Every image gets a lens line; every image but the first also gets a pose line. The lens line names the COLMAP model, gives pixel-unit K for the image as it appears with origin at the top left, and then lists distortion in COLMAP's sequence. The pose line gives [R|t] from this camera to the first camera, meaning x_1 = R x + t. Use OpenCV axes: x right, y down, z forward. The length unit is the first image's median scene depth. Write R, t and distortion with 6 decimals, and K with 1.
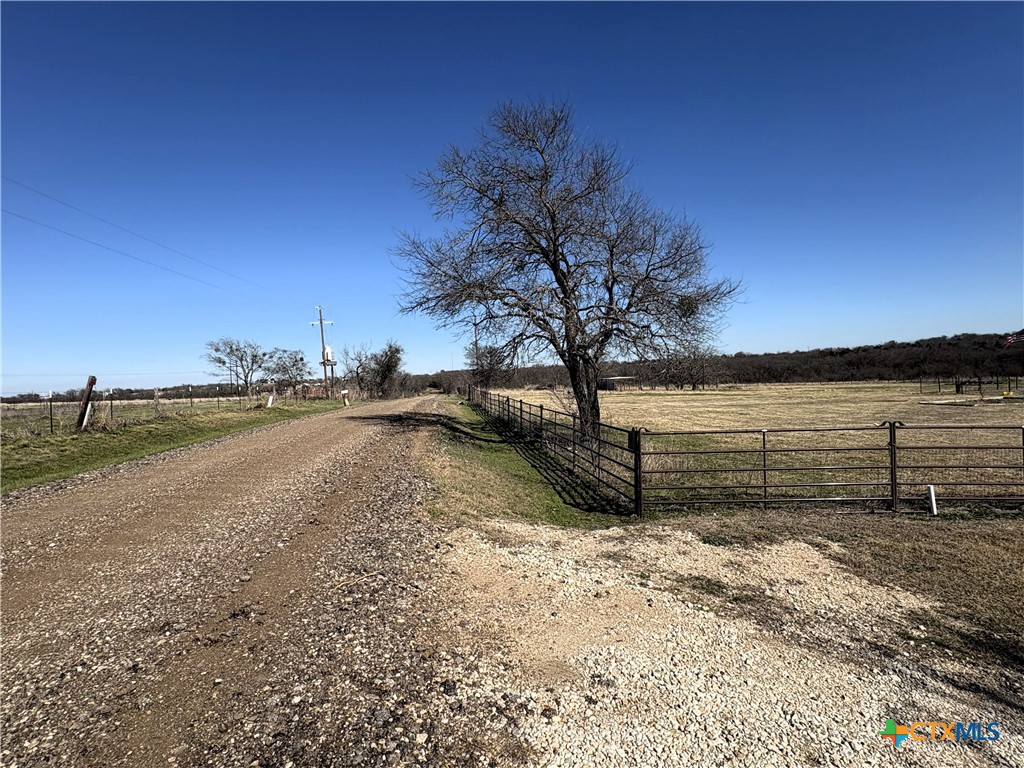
lens RADIAL K [[726.4, 0, 512.0], [0, 726.4, 384.0], [0, 0, 1]] dist [-0.005463, 0.002744]
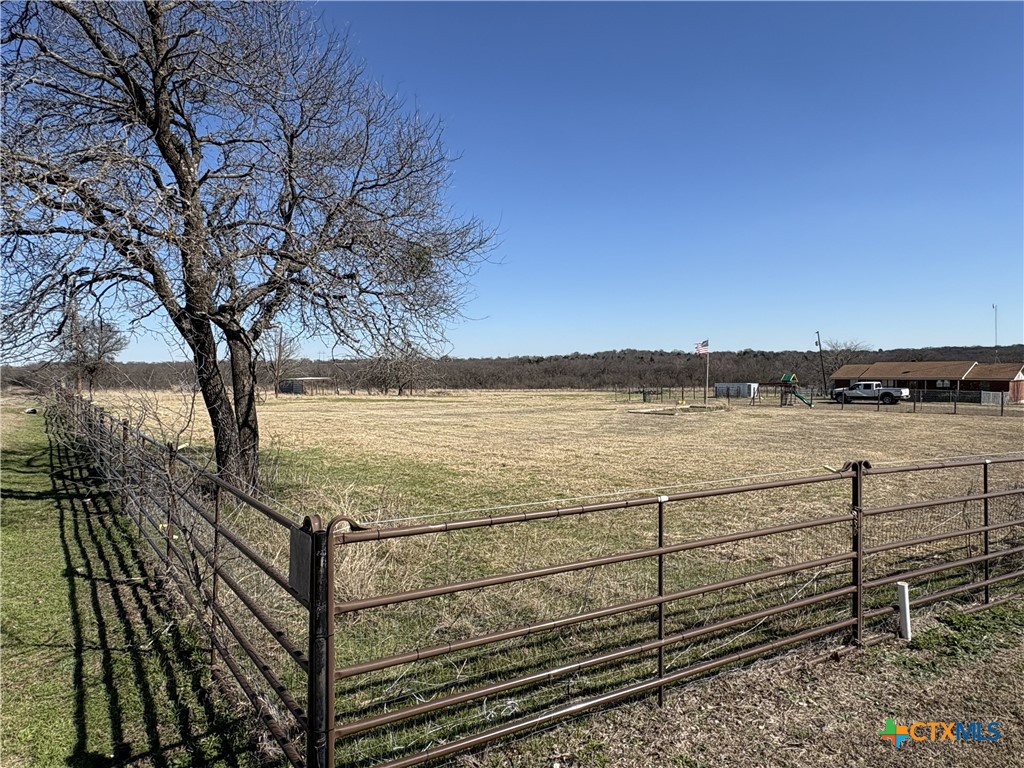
lens RADIAL K [[726.4, 0, 512.0], [0, 726.4, 384.0], [0, 0, 1]] dist [-0.005463, 0.002744]
pose [[0.916516, 0.020101, 0.399493, 0.033339], [-0.017158, 0.999793, -0.010943, 0.002508], [-0.399631, 0.003175, 0.916671, 0.187149]]
